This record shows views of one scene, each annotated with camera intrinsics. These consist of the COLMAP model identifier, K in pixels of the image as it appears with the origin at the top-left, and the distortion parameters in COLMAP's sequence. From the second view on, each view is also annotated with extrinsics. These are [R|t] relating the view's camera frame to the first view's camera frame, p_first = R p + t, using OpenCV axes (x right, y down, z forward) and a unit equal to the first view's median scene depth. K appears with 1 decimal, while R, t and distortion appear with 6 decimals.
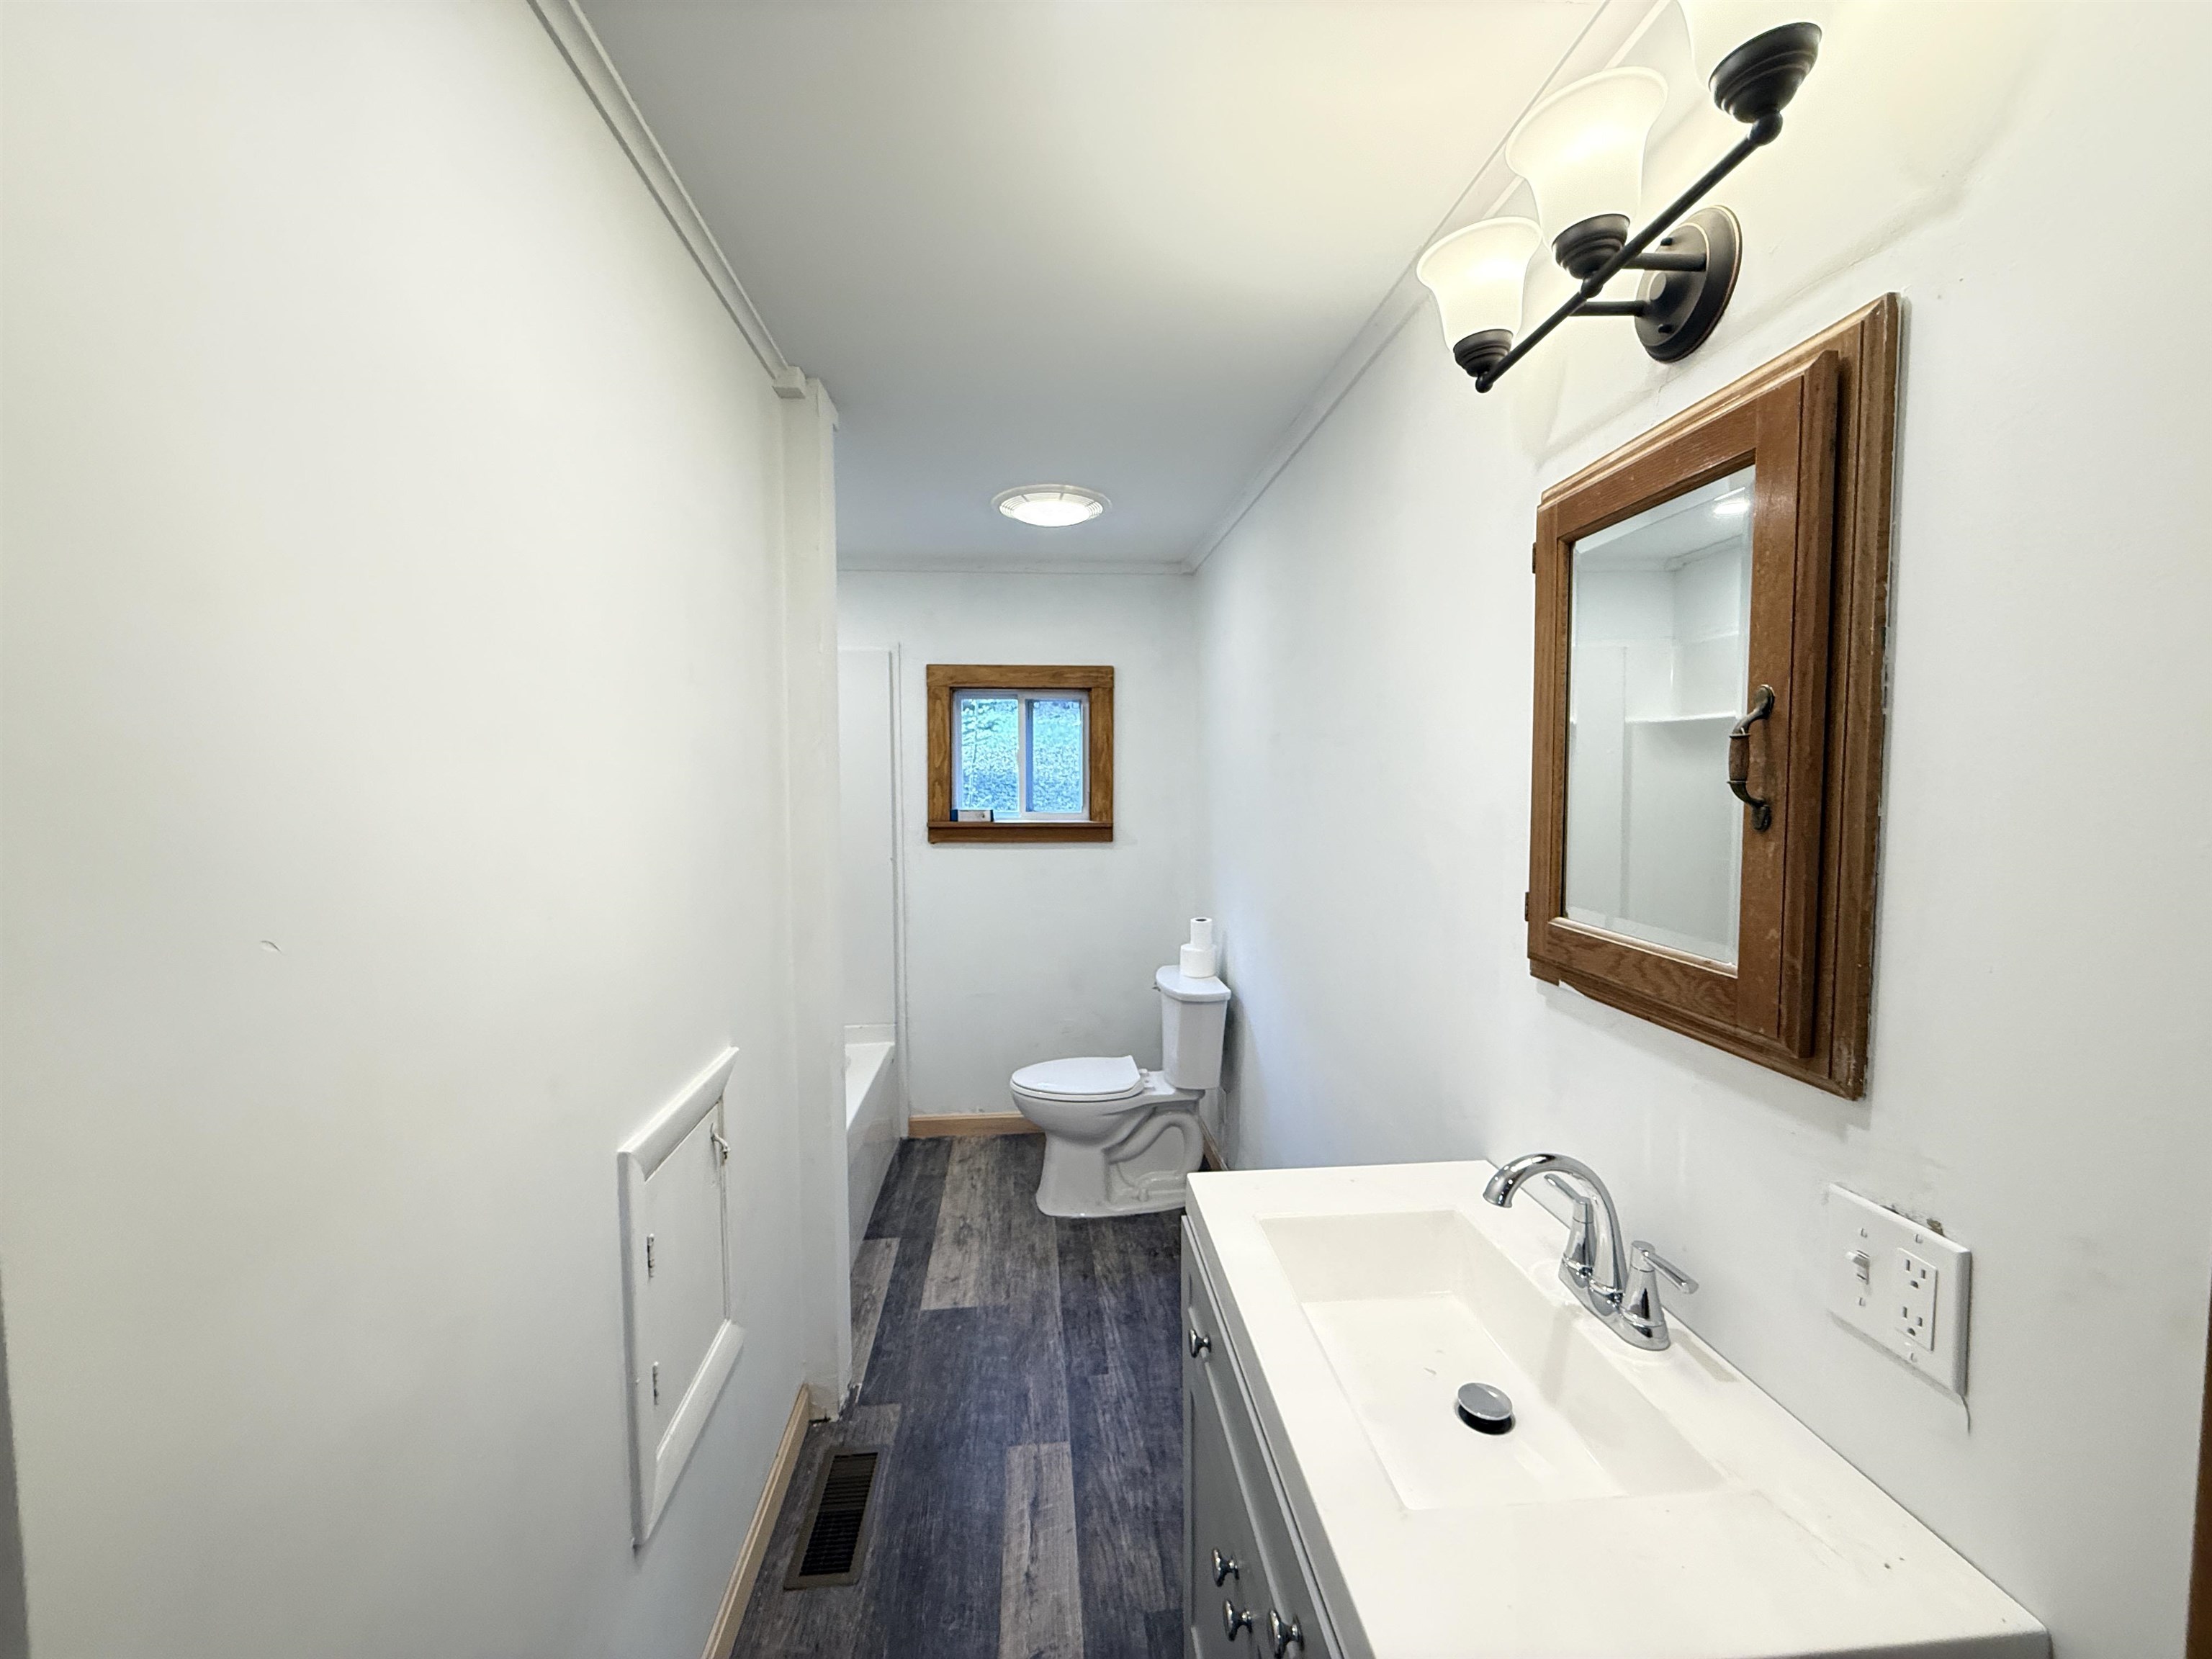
lens RADIAL K [[878.9, 0, 1101.0], [0, 878.9, 828.5], [0, 0, 1]] dist [-0.001383, -0.000357]
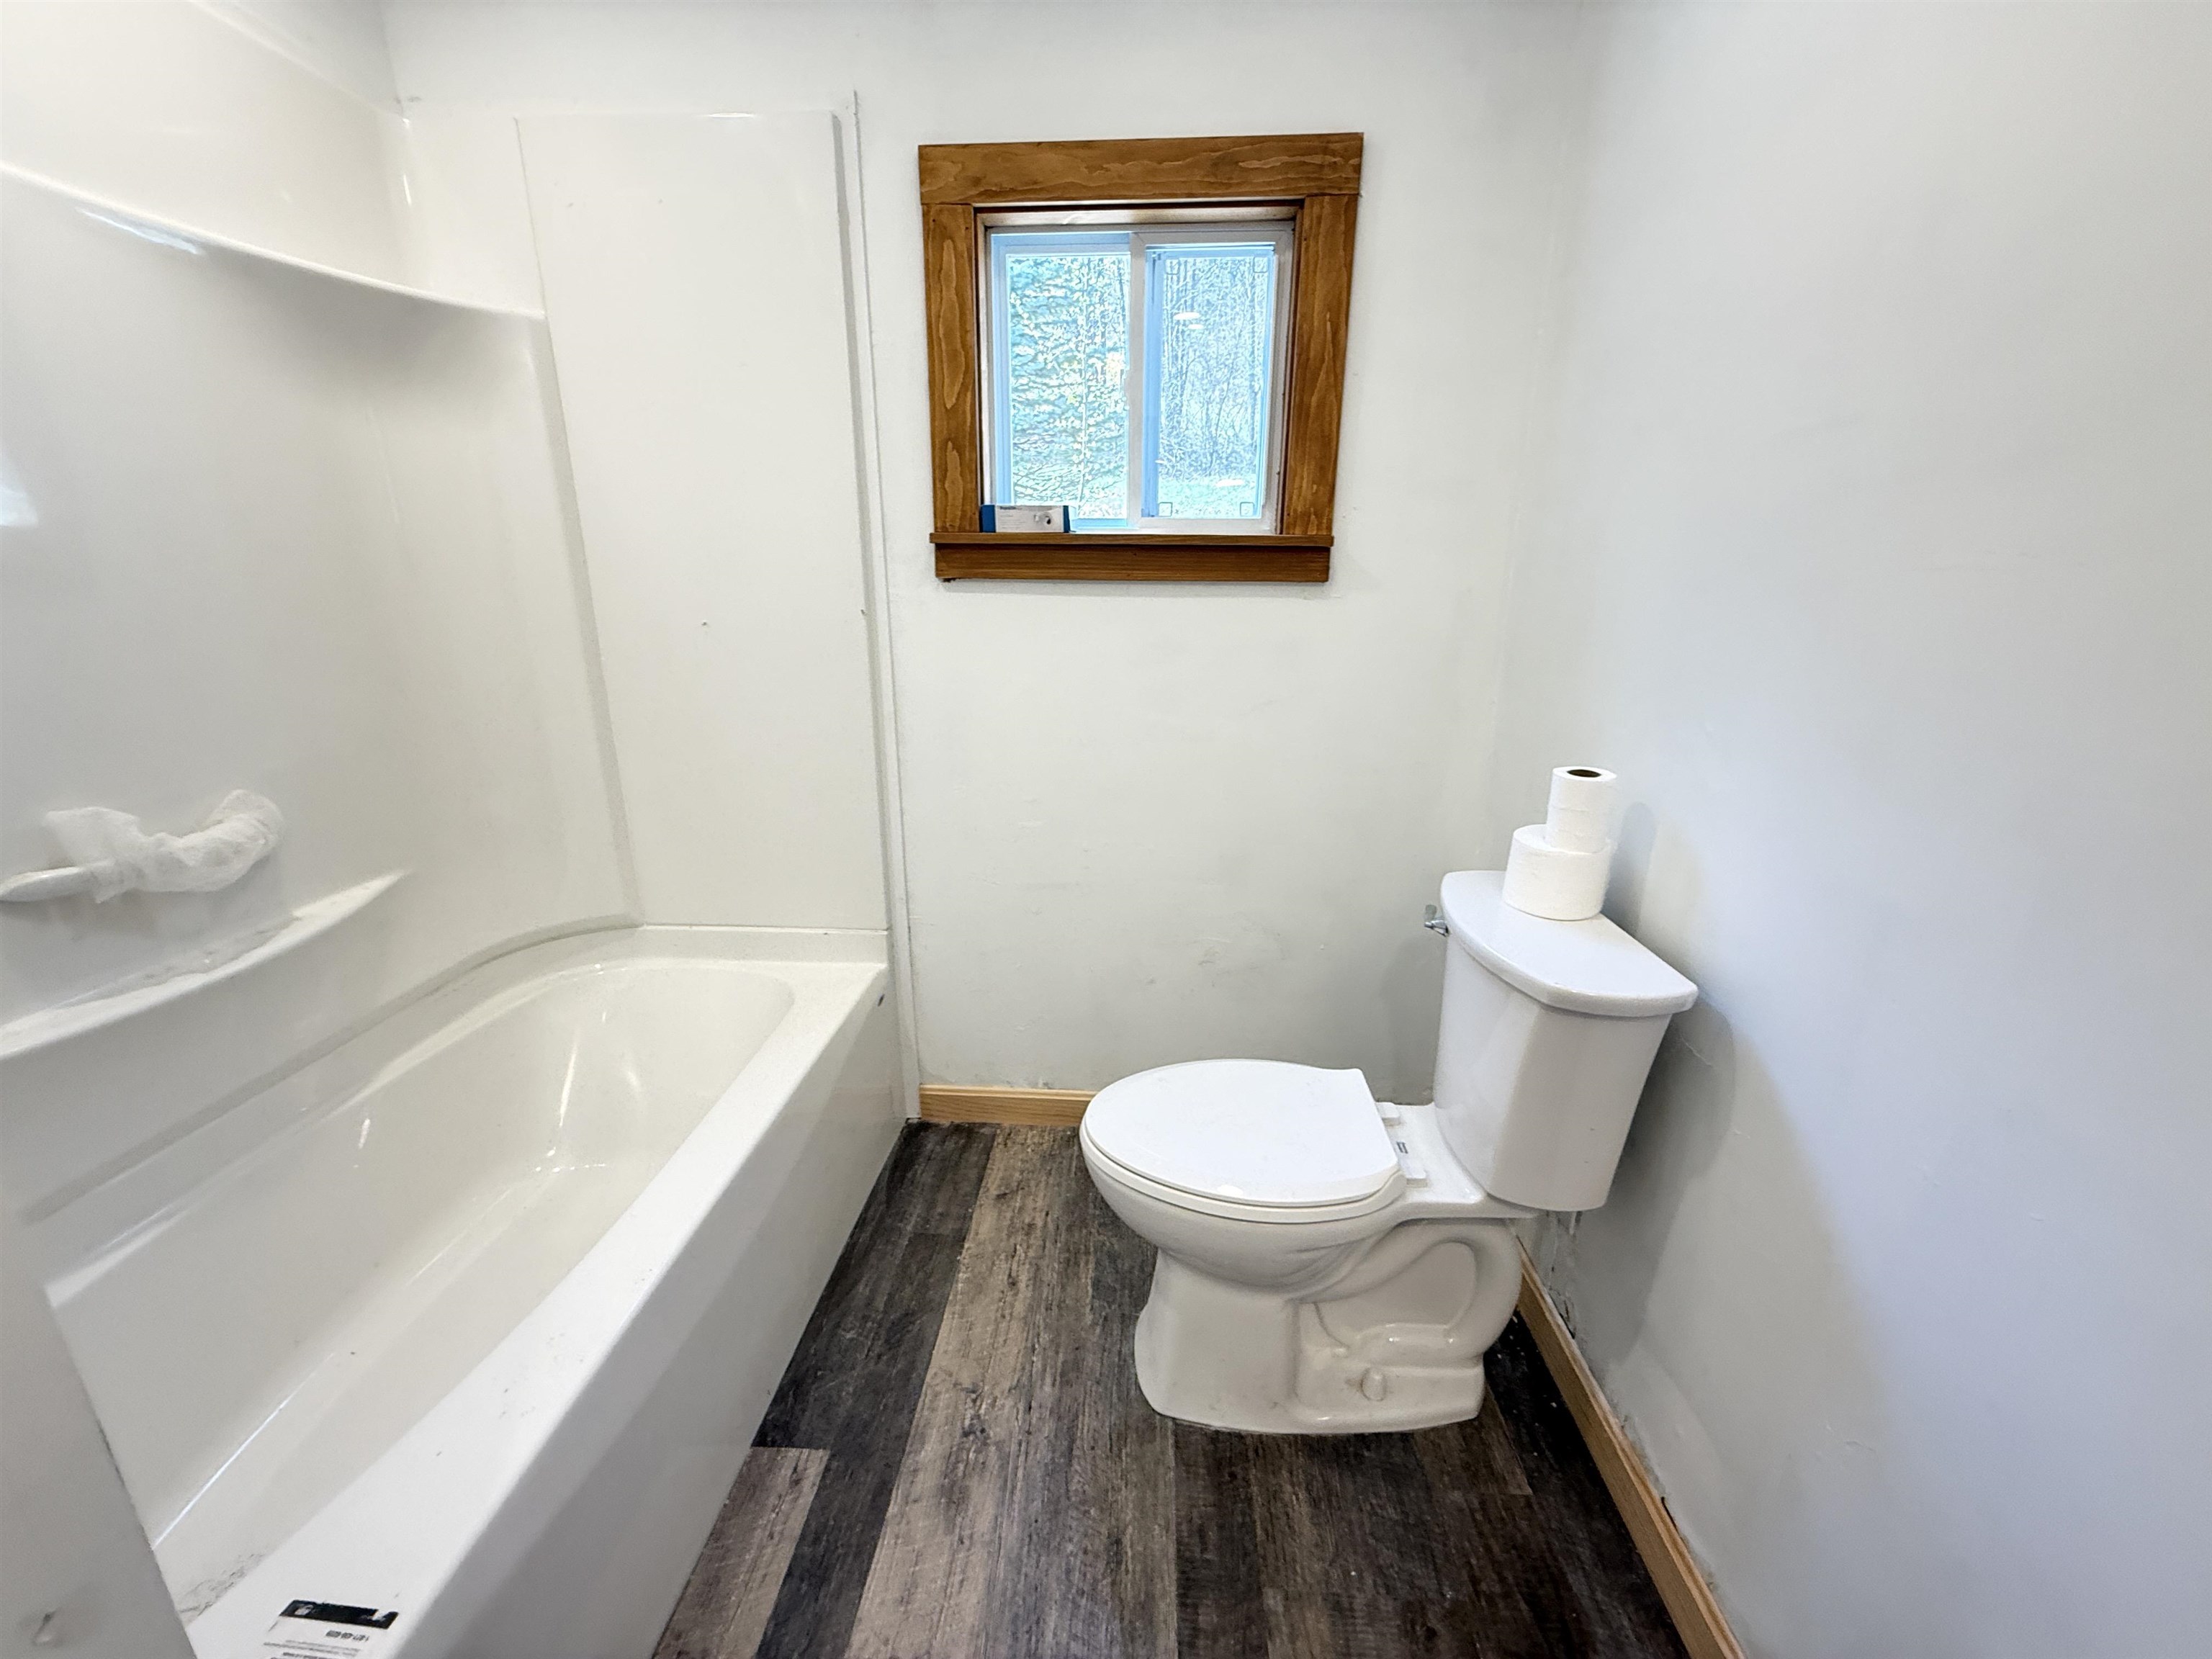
lens RADIAL K [[878.9, 0, 1101.0], [0, 878.9, 828.5], [0, 0, 1]] dist [-0.001383, -0.000357]
pose [[0.988659, 0.048174, -0.142241, -0.036126], [-0.014648, 0.973572, 0.227909, 0.042463], [0.149461, -0.223241, 0.963237, 0.573484]]
